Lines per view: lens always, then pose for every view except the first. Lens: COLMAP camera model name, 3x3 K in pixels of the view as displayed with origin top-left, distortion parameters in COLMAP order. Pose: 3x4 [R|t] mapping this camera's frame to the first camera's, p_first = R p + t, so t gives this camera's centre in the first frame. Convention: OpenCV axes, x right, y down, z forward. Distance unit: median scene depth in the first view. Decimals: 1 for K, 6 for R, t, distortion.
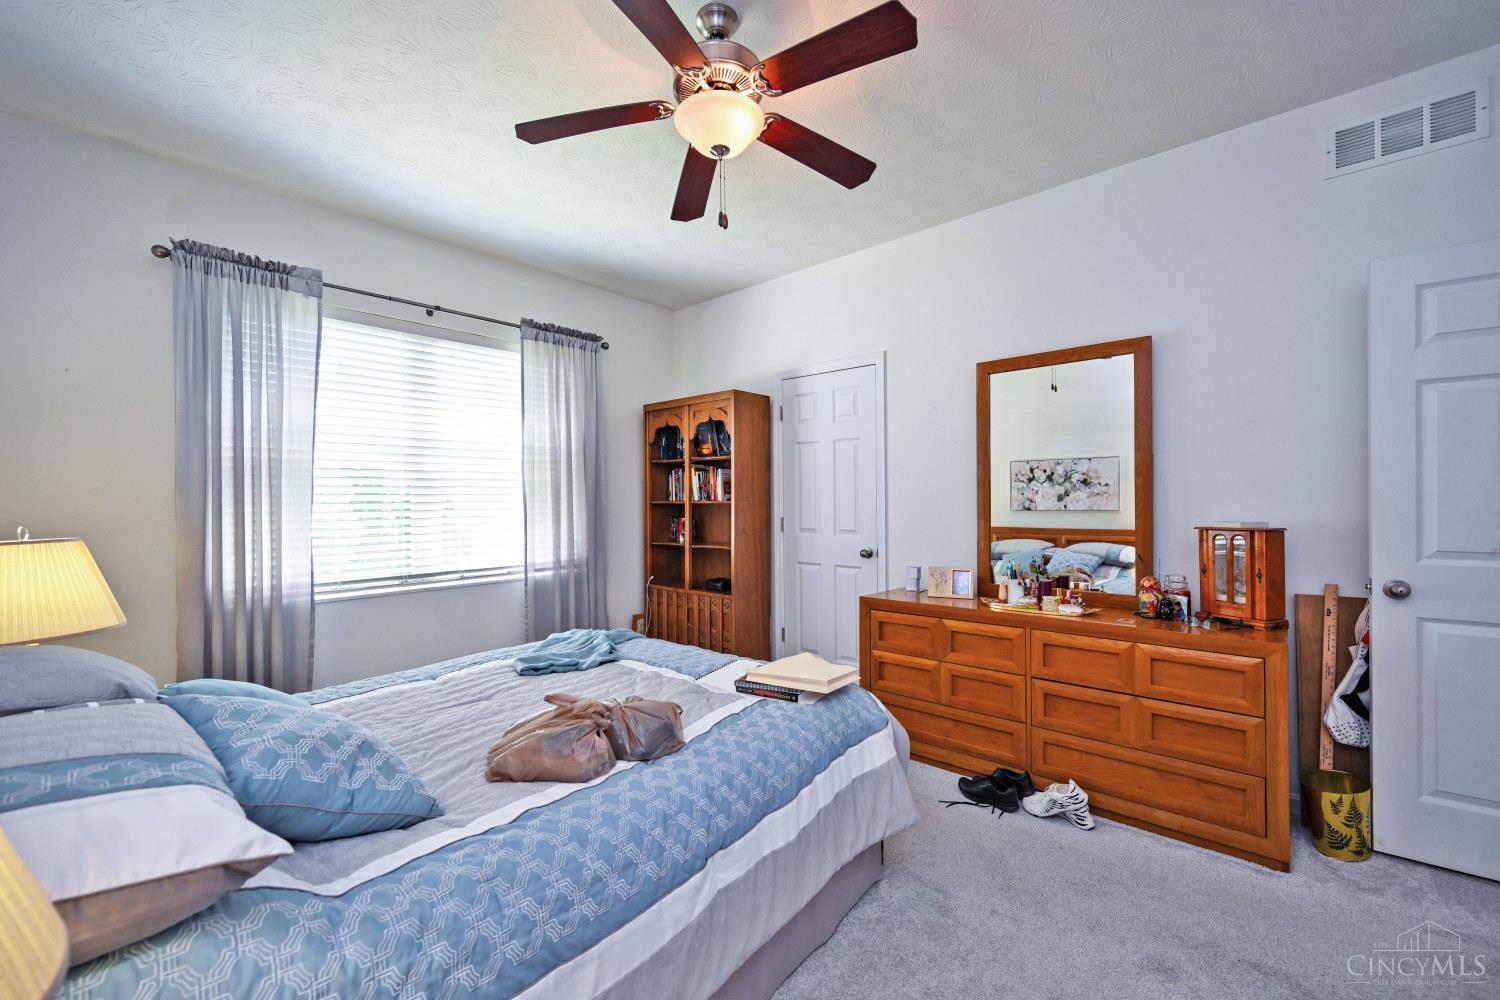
lens RADIAL K [[592.4, 0, 759.0], [0, 592.4, 501.7], [0, 0, 1]] dist [-0.003087, -0.000004]
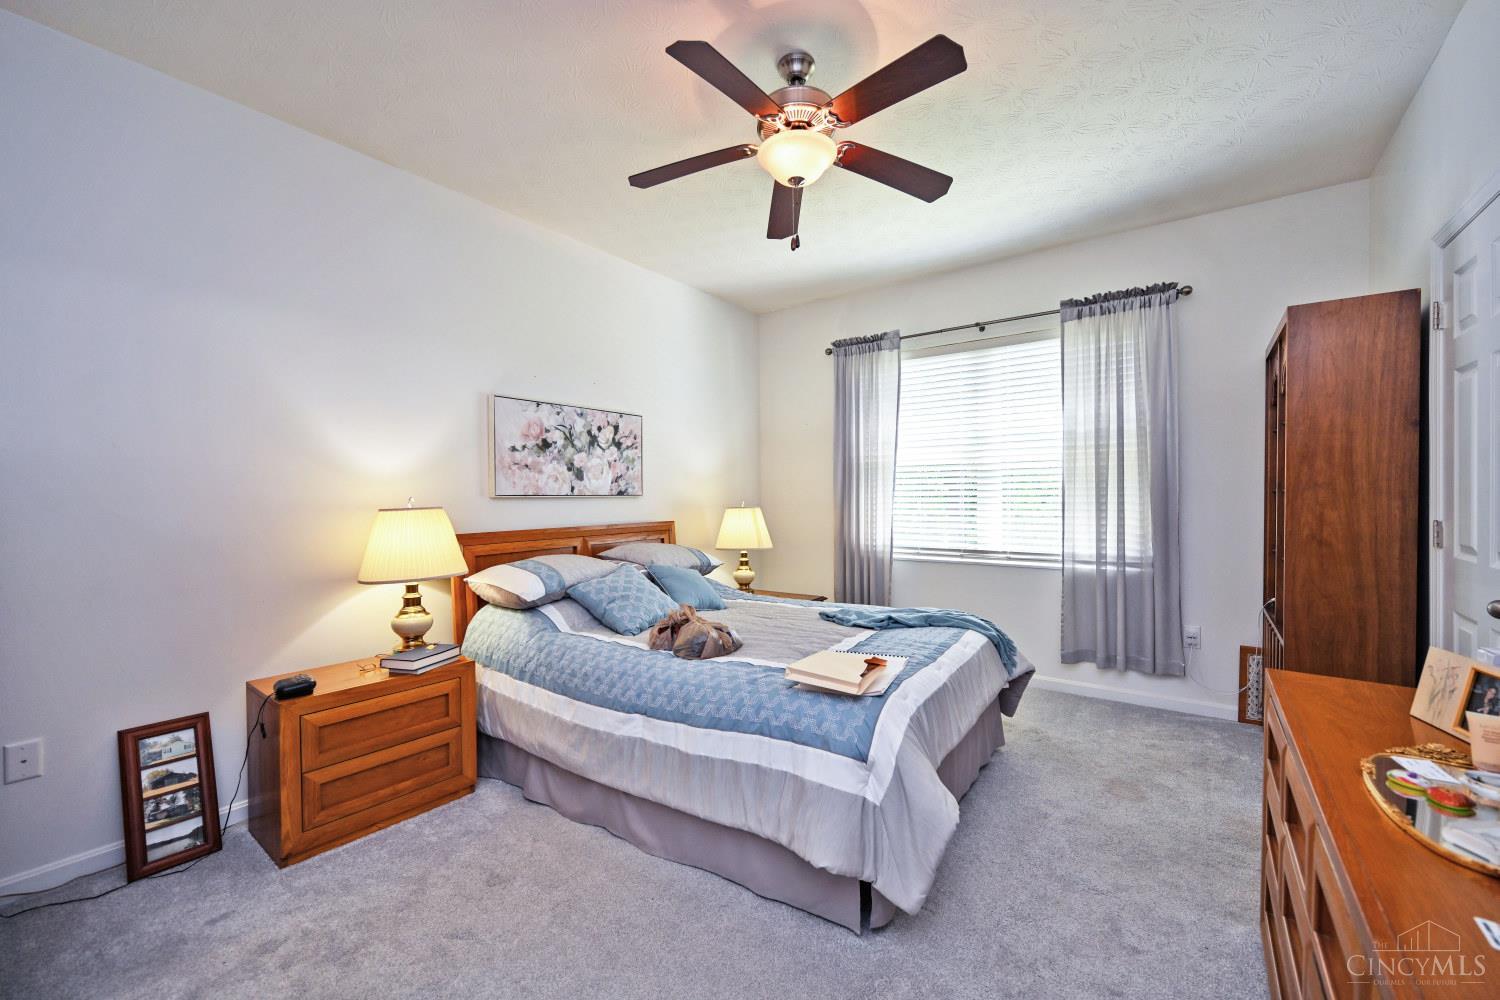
lens RADIAL K [[592.4, 0, 752.6], [0, 592.4, 499.3], [0, 0, 1]] dist [-0.003087, -0.000004]
pose [[0.102299, 0.015819, -0.994628, 0.547006], [0.001677, 0.999869, 0.016075, -0.000546], [0.994752, -0.003313, 0.102259, 0.409955]]
